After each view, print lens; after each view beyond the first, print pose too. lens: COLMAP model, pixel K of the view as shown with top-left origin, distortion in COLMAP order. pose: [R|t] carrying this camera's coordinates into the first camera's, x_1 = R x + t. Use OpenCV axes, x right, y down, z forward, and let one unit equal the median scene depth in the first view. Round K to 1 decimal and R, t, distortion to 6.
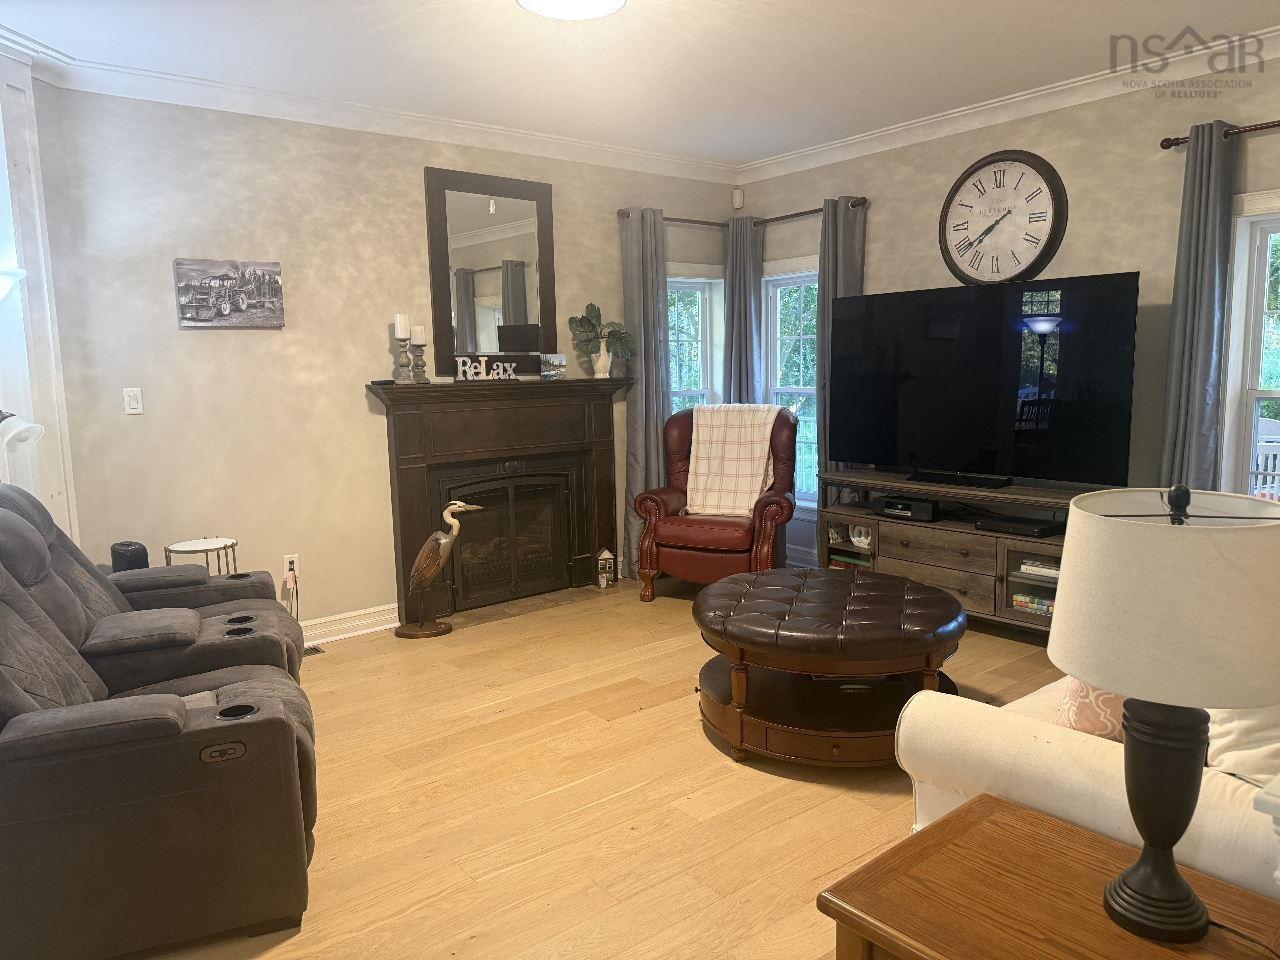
lens RADIAL K [[892.3, 0, 633.6], [0, 892.3, 481.8], [0, 0, 1]] dist [0.088234, -0.117514]
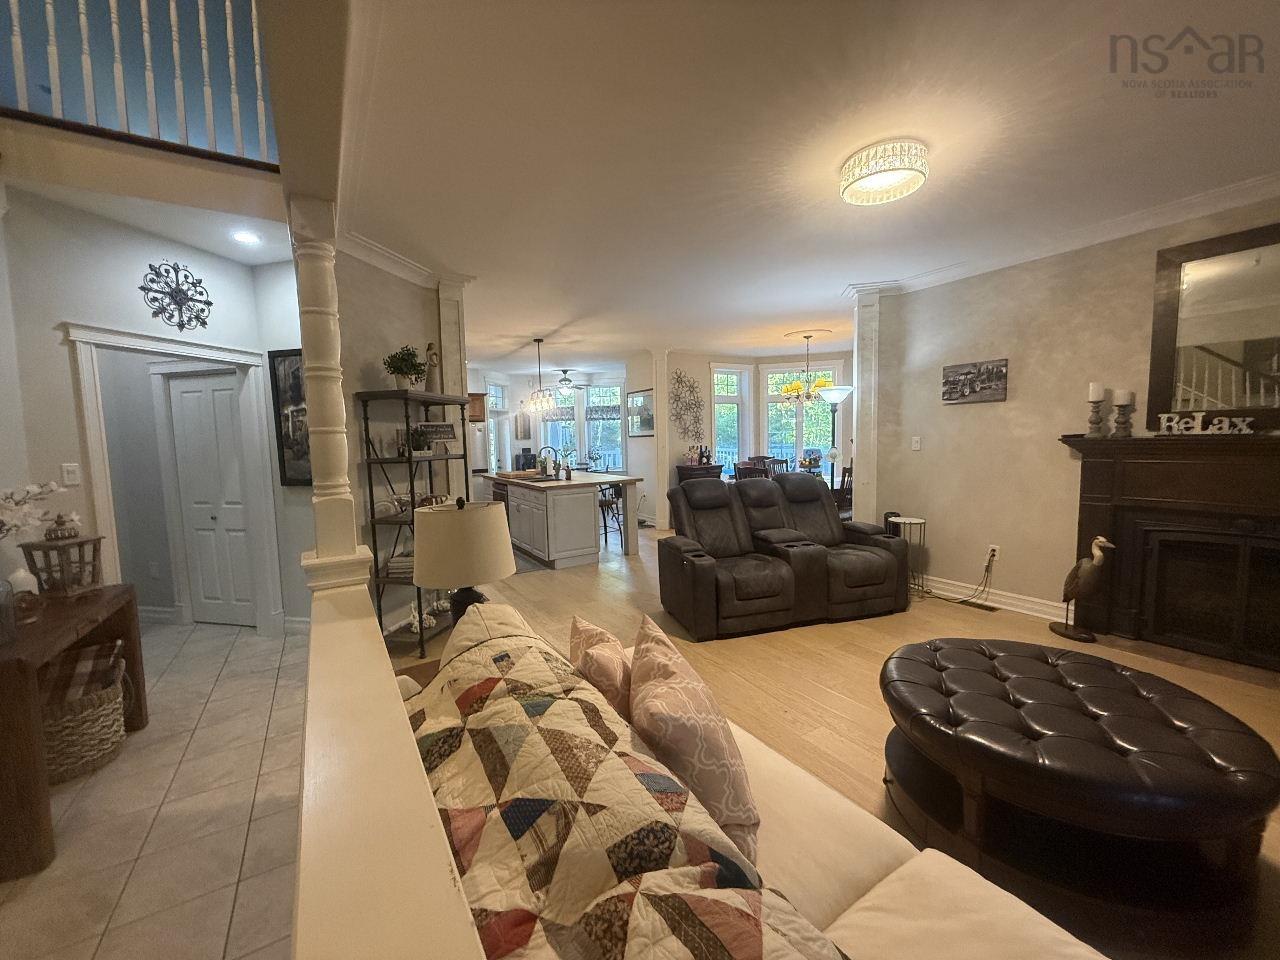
lens RADIAL K [[514.6, 0, 637.4], [0, 514.6, 484.7], [0, 0, 1]] dist [0.001721, 0.000061]
pose [[-0.119630, 0.117030, -0.985897, 0.532847], [-0.101461, 0.986388, 0.129400, -0.071507], [0.987621, 0.115510, -0.106127, 0.450932]]
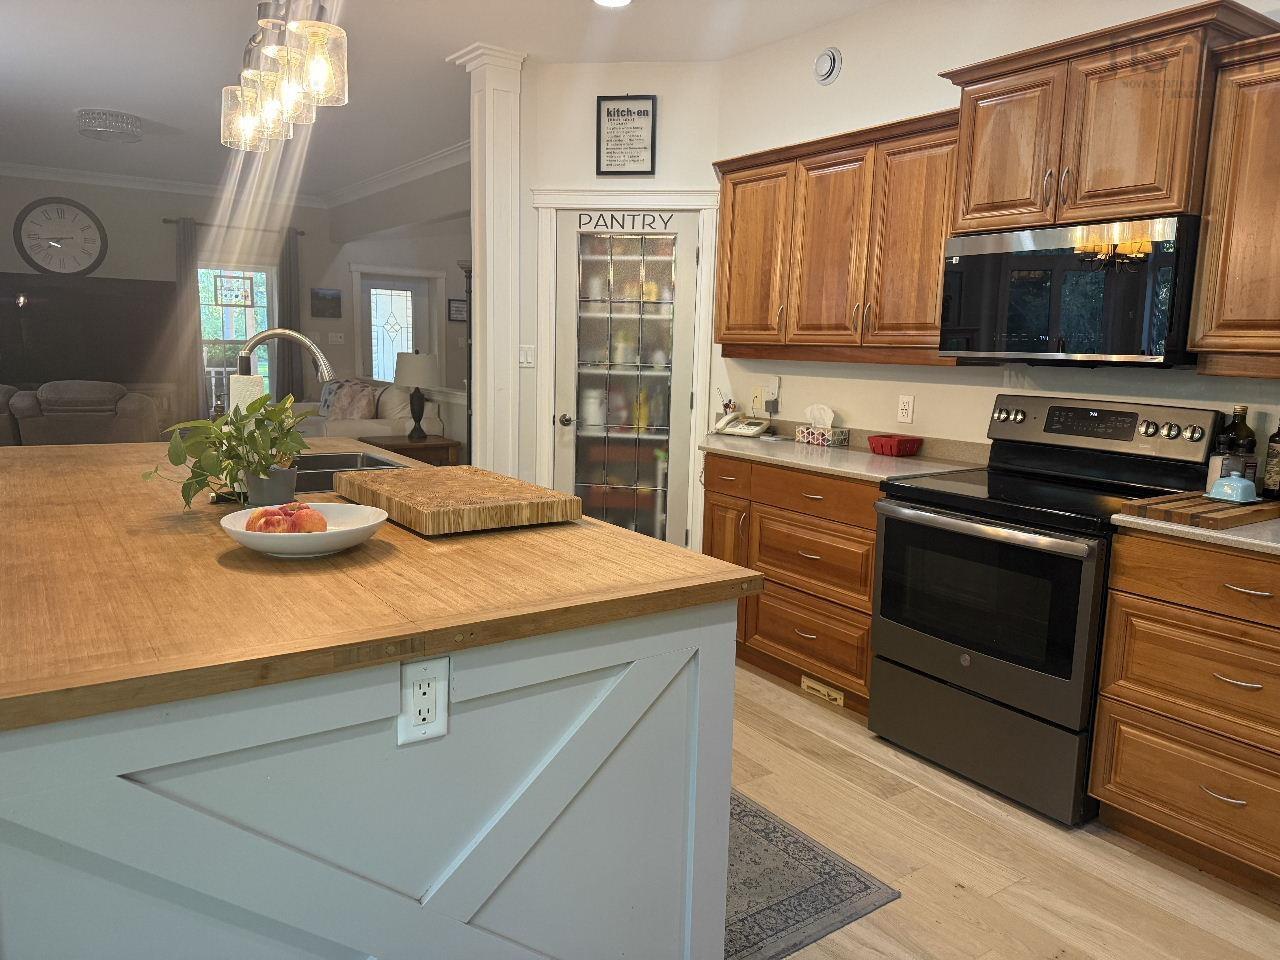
lens RADIAL K [[908.4, 0, 640.0], [0, 908.4, 480.0], [0, 0, 1]] dist [0.137598, -0.268565]
pose [[0.060175, -0.122499, 0.990643, -1.319707], [0.104287, 0.987781, 0.115810, 0.078590], [-0.992725, 0.096343, 0.072215, -0.164895]]
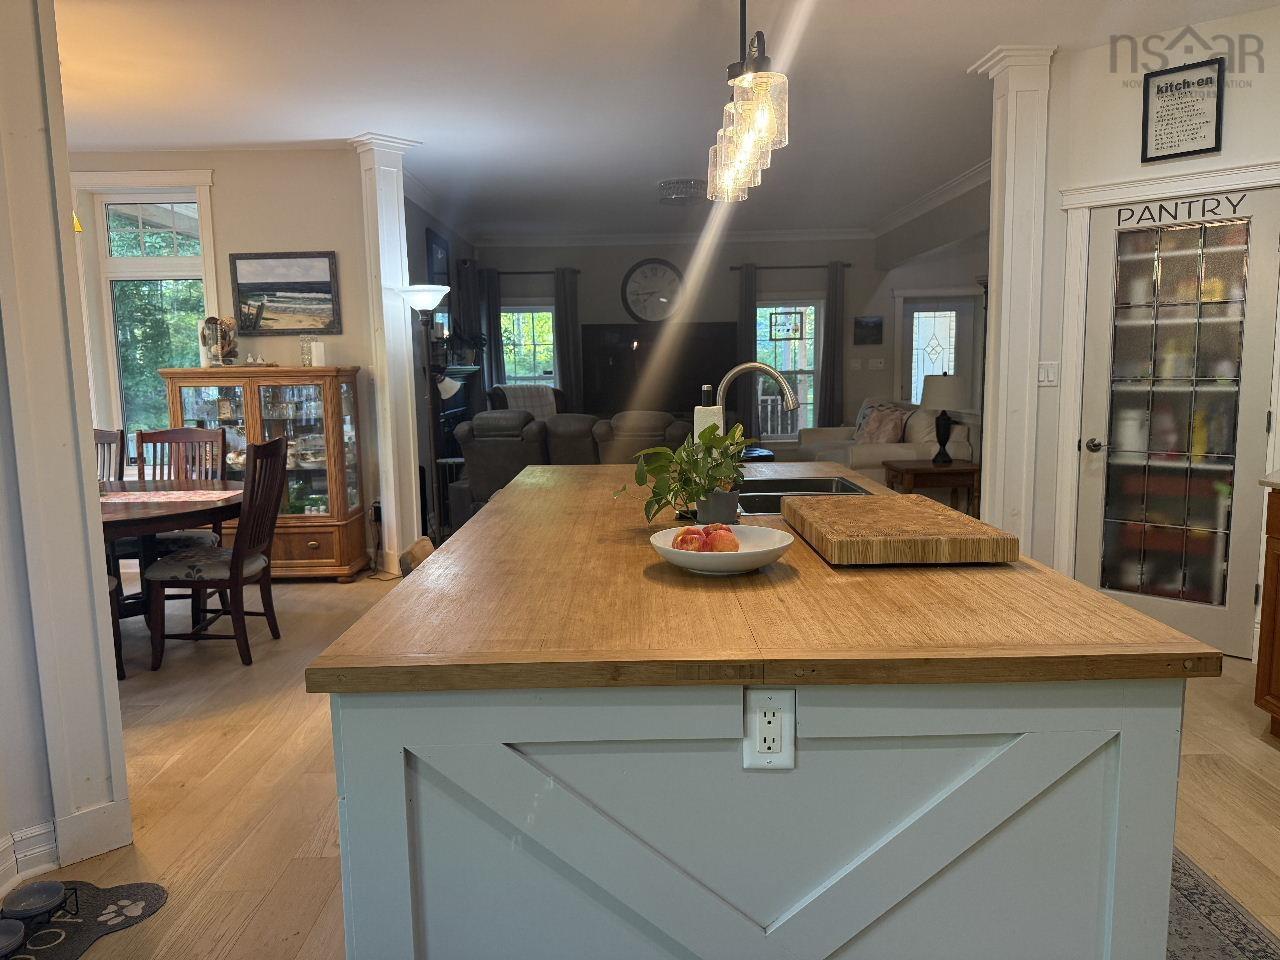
lens RADIAL K [[903.4, 0, 615.1], [0, 903.4, 479.7], [0, 0, 1]] dist [0.079032, -0.113189]
pose [[0.630293, -0.087523, 0.771408, -1.291650], [0.109563, 0.993708, 0.023224, 0.083125], [-0.768587, 0.069880, 0.635917, -0.219984]]
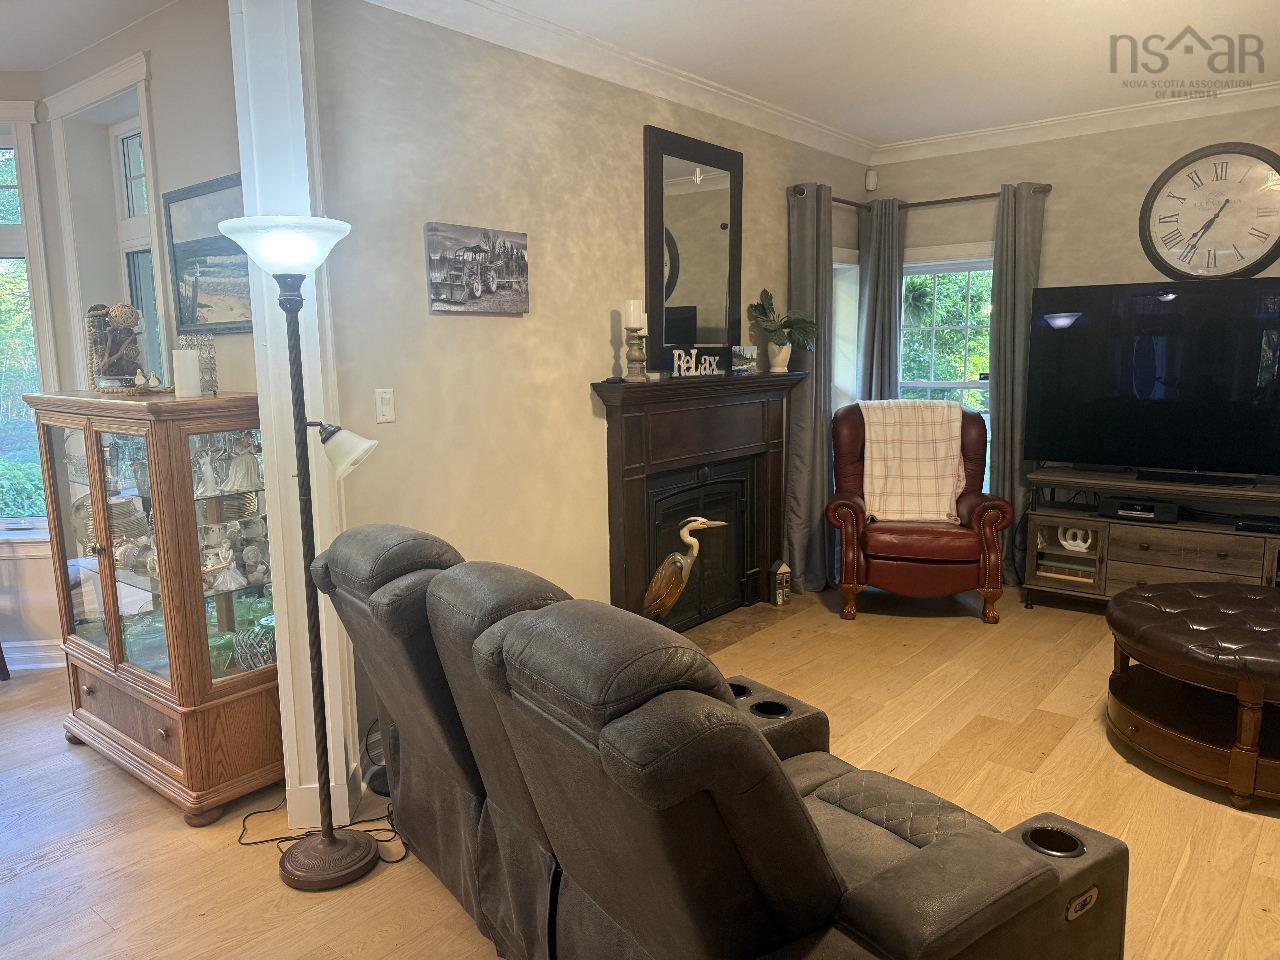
lens RADIAL K [[892.3, 0, 633.6], [0, 892.3, 481.8], [0, 0, 1]] dist [0.088234, -0.117514]
pose [[0.977045, -0.024141, 0.211659, -0.431586], [0.021537, 0.999661, 0.014599, -0.026073], [-0.211940, -0.009705, 0.977234, 0.170849]]
